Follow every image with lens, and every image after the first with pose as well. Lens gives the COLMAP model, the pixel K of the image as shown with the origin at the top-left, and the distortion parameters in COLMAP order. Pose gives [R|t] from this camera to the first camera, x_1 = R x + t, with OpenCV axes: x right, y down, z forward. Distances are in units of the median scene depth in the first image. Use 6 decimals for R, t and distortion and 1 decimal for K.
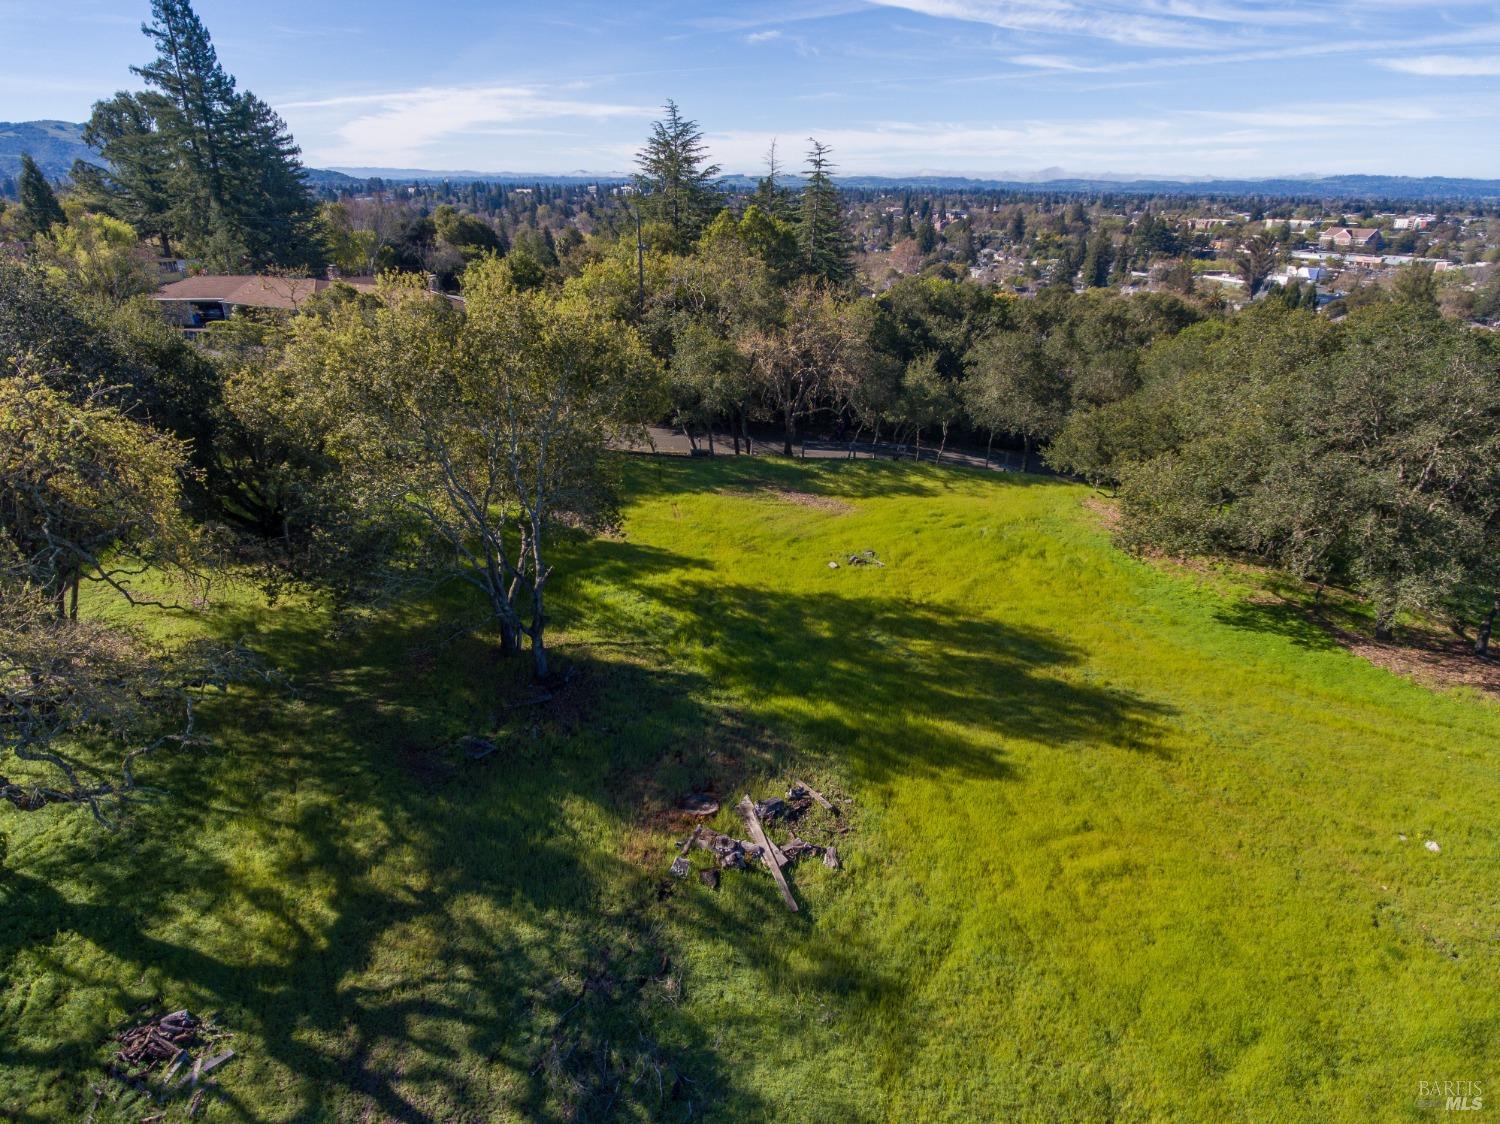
lens RADIAL K [[877.9, 0, 732.9], [0, 877.9, 568.6], [0, 0, 1]] dist [-0.005584, 0.000391]
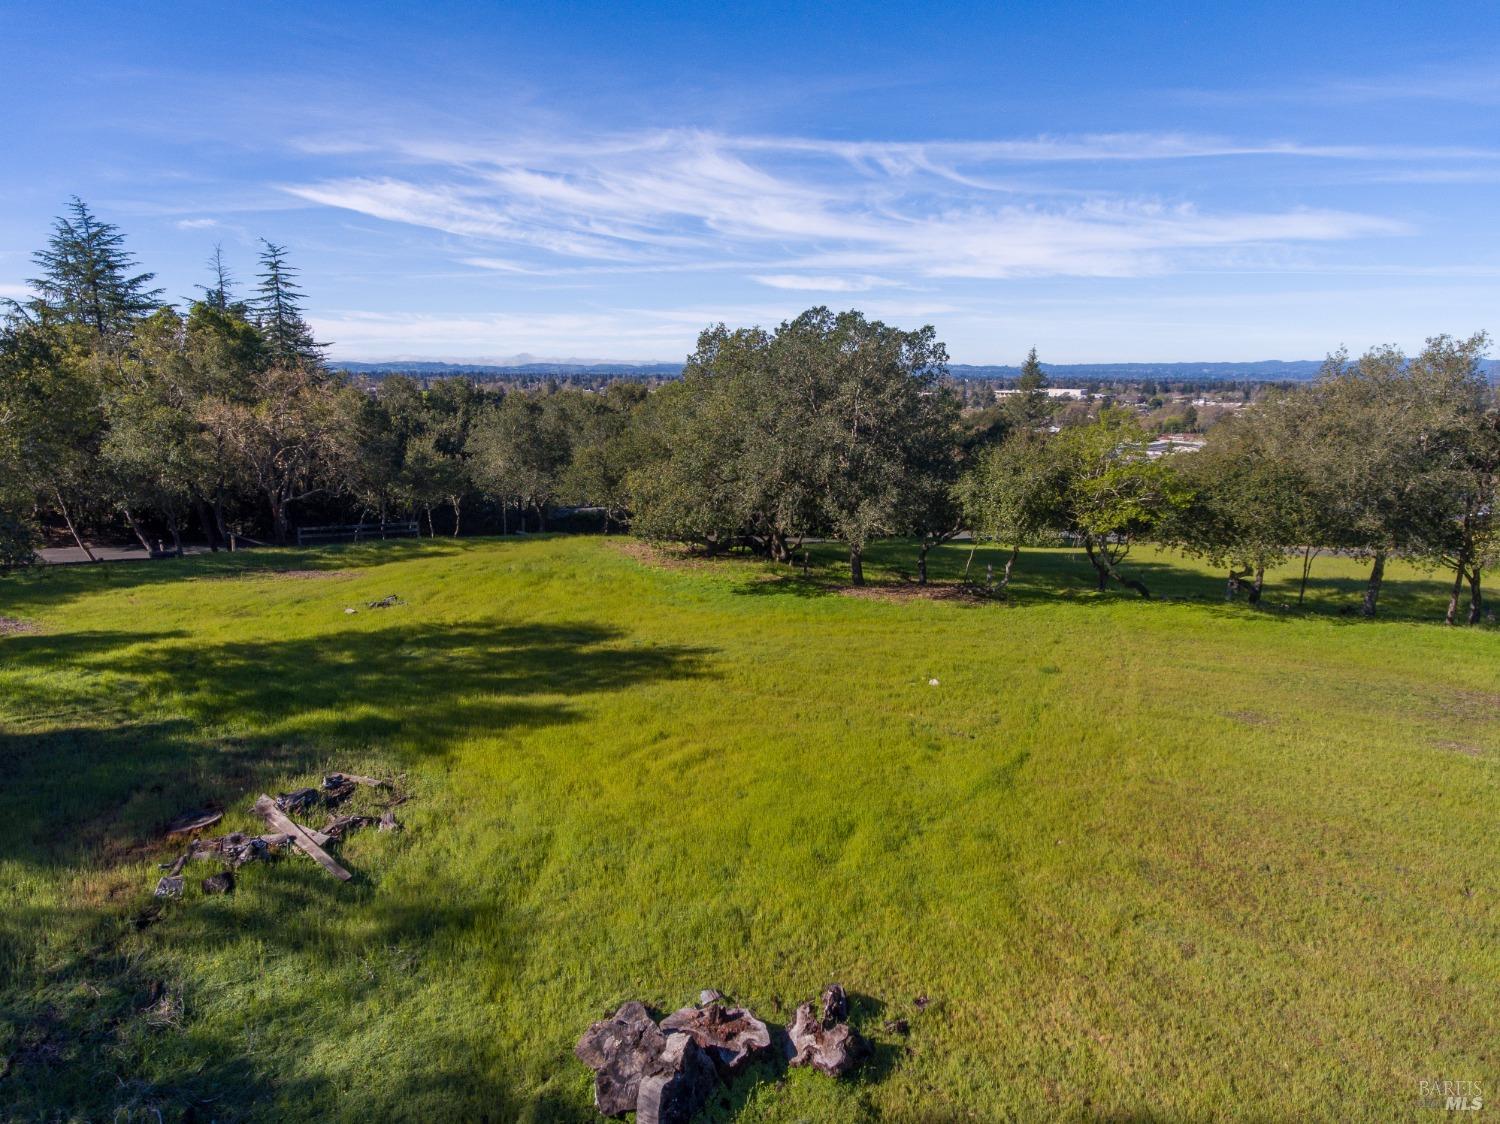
lens RADIAL K [[877.9, 0, 732.9], [0, 877.9, 568.6], [0, 0, 1]] dist [-0.005584, 0.000391]
pose [[0.853207, -0.120994, 0.507344, 0.001026], [0.214151, 0.968213, -0.129237, 0.188420], [-0.475580, 0.218914, 0.851998, 0.073365]]
